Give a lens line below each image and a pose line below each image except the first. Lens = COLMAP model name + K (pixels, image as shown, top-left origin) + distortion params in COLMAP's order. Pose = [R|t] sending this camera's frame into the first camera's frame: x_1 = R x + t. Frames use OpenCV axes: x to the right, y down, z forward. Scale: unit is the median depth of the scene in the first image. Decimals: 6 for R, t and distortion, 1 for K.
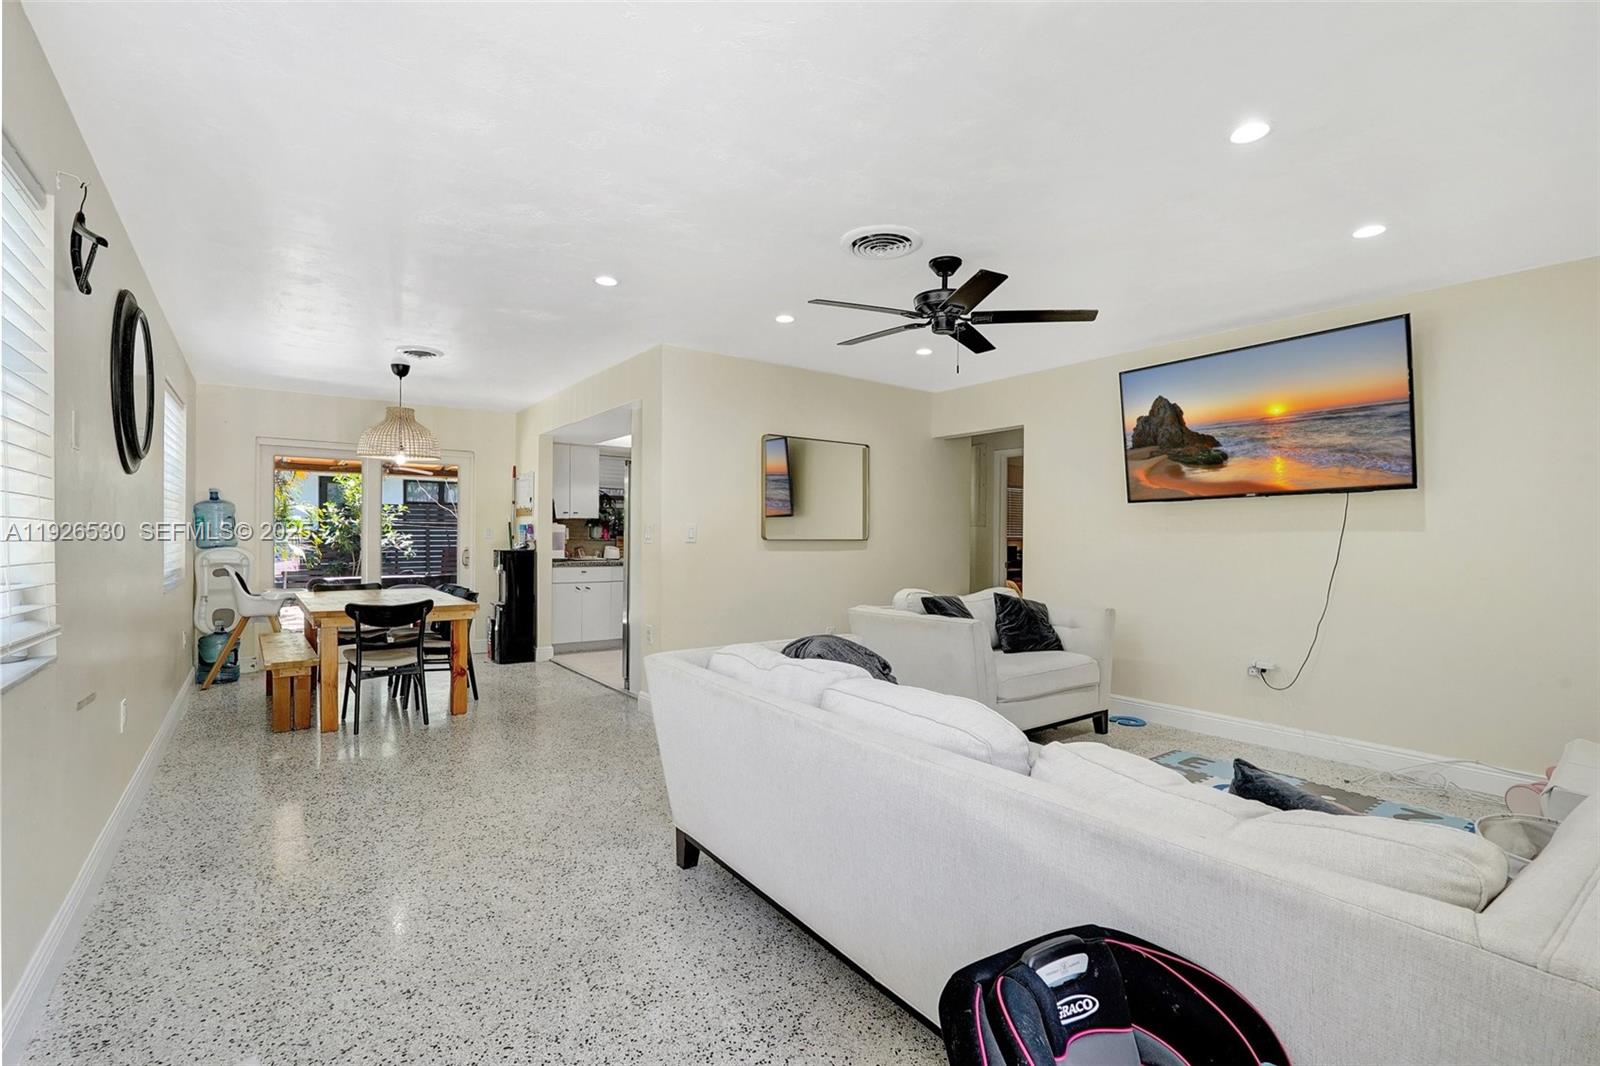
lens RADIAL K [[717.1, 0, 810.7], [0, 717.1, 546.1], [0, 0, 1]] dist [-0.023948, 0.010749]
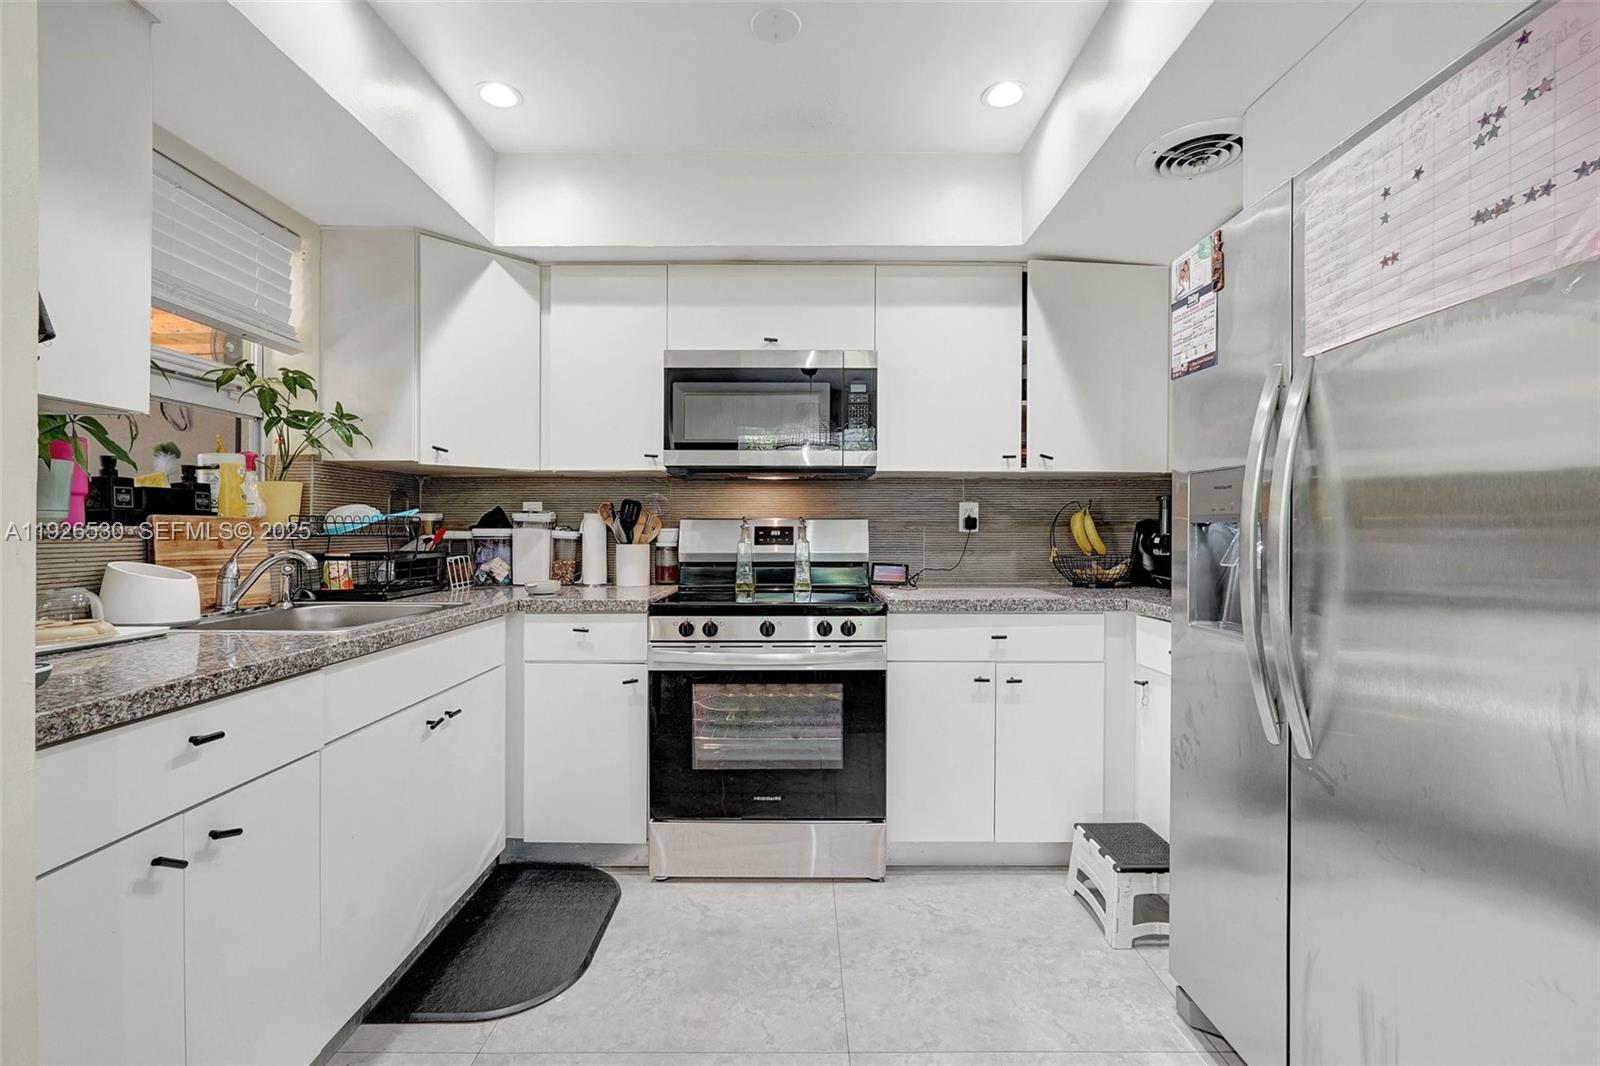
lens RADIAL K [[717.1, 0, 814.0], [0, 717.1, 528.6], [0, 0, 1]] dist [-0.023948, 0.010749]
pose [[0.606876, -0.011224, 0.794717, -0.374457], [0.018324, 0.999832, 0.000128, -0.007049], [-0.794585, 0.014485, 0.606980, 0.840440]]
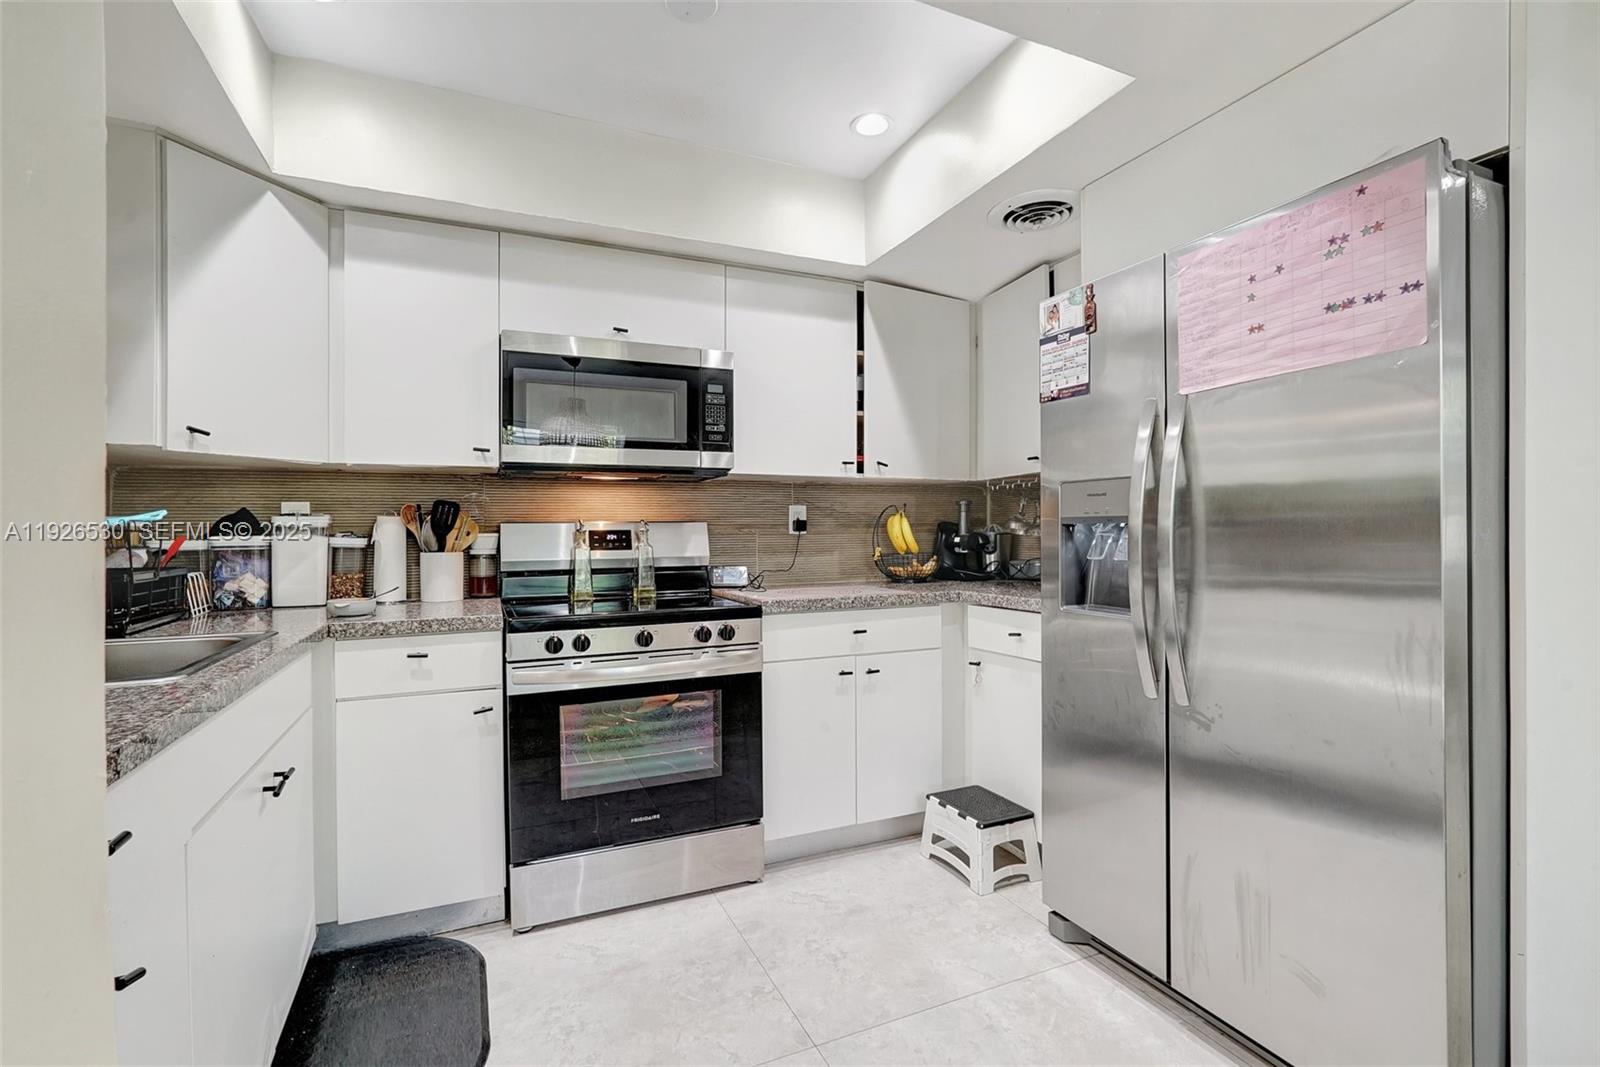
lens RADIAL K [[717.1, 0, 817.3], [0, 717.1, 535.2], [0, 0, 1]] dist [-0.023948, 0.010749]
pose [[0.228921, -0.020923, 0.973220, -0.410223], [0.025224, 0.999561, 0.015556, -0.009177], [-0.973118, 0.020987, 0.229348, 0.914561]]
